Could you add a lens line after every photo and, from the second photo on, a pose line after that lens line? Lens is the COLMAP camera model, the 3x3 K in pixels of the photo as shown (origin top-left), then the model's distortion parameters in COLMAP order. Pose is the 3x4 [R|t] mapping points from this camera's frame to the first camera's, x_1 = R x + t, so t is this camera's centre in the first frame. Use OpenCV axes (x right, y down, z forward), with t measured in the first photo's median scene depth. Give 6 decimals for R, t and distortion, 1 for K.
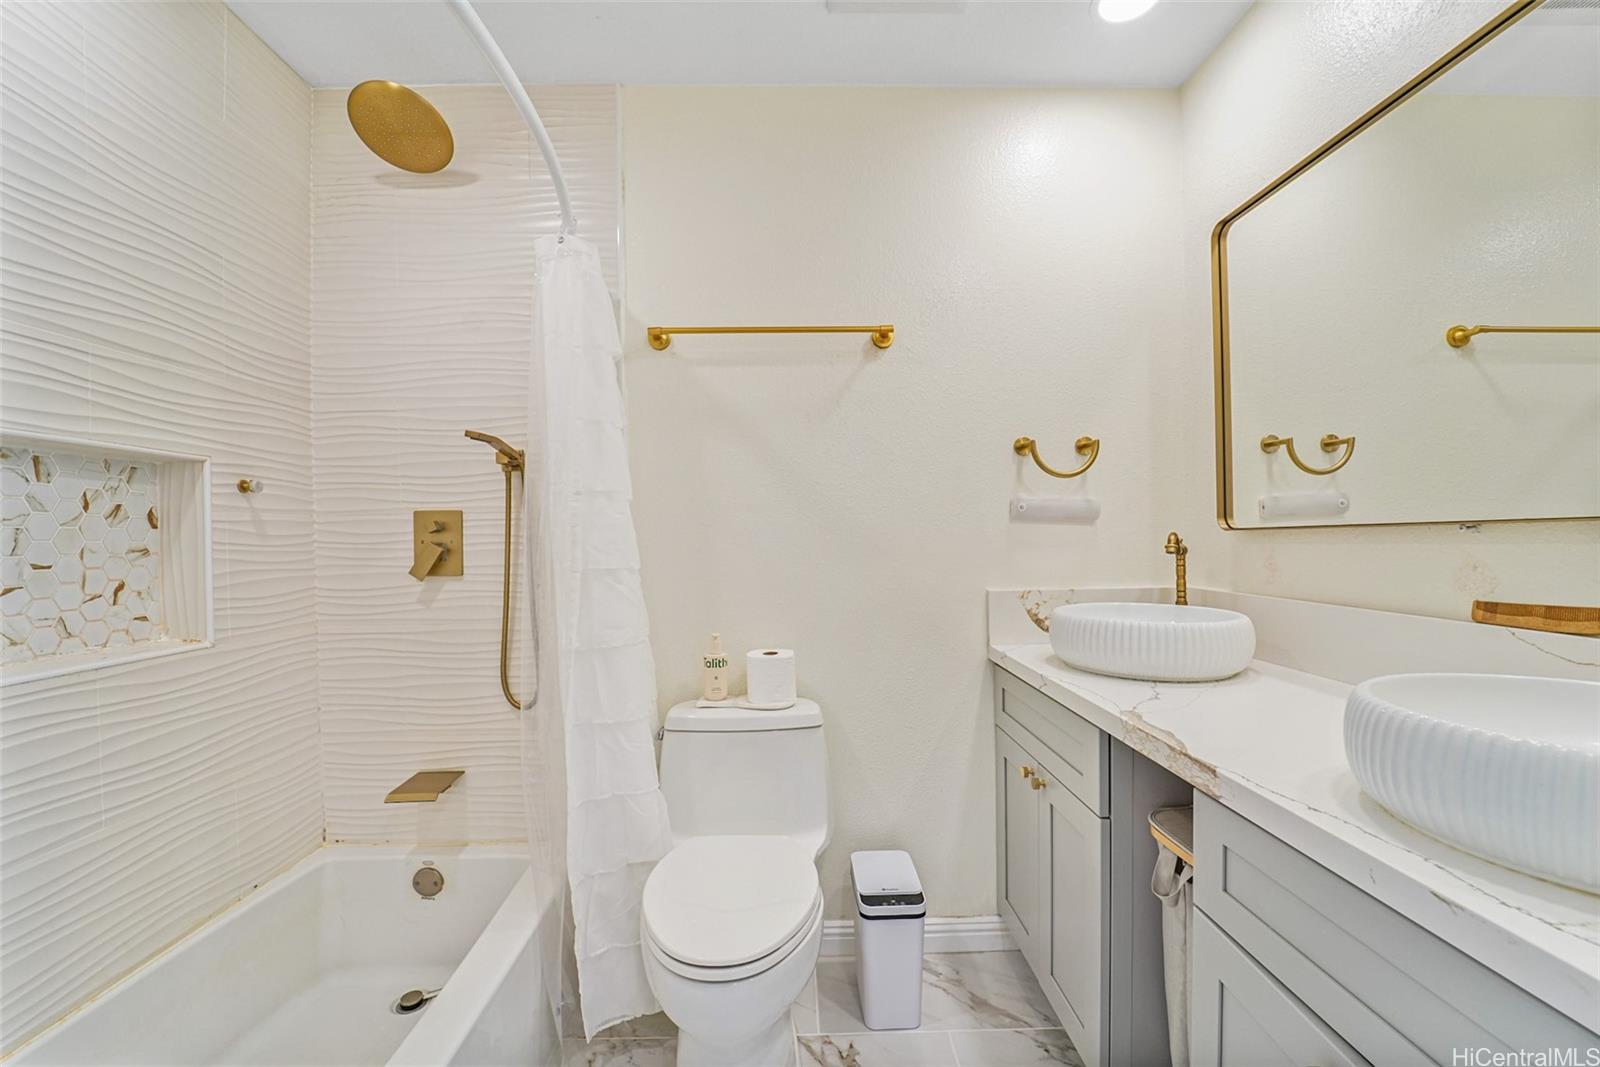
lens RADIAL K [[662.6, 0, 799.3], [0, 662.6, 527.8], [0, 0, 1]] dist [-0.020714, -0.000410]
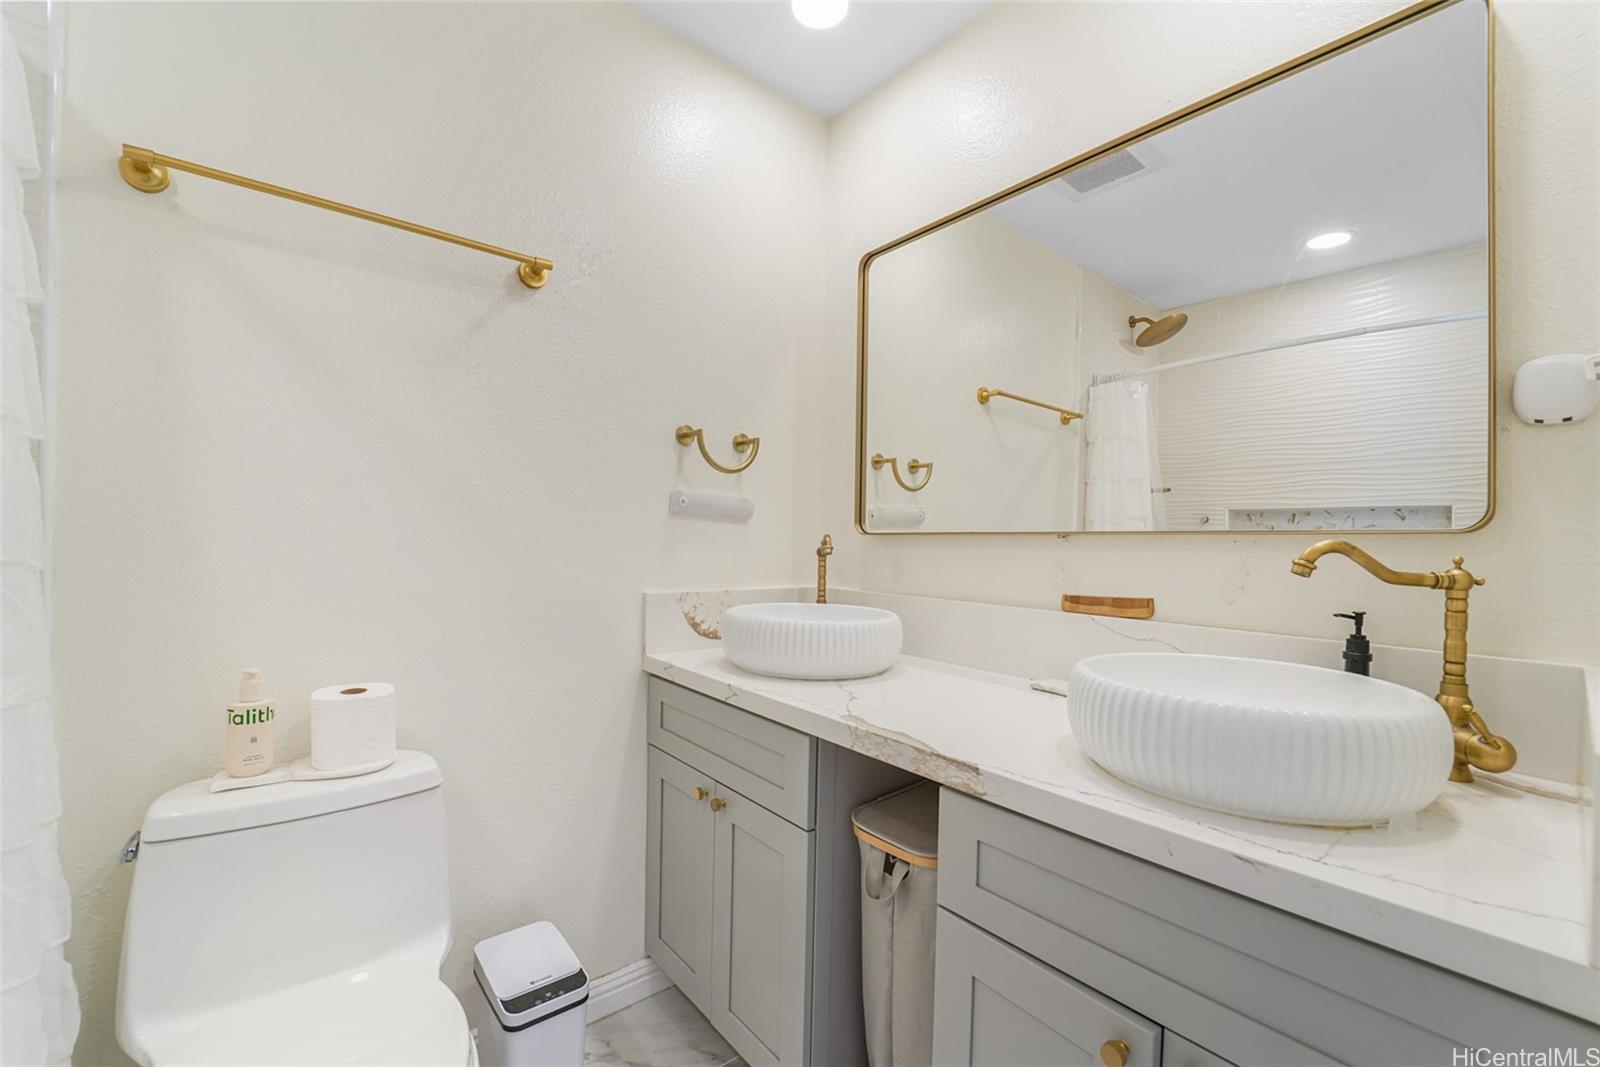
lens RADIAL K [[653.1, 0, 796.7], [0, 653.1, 537.5], [0, 0, 1]] dist [-0.021035, -0.000706]
pose [[0.778955, 0.035627, 0.626067, -0.119164], [-0.041892, 0.999111, -0.004734, 0.019203], [-0.625679, -0.022540, 0.779755, 0.226019]]
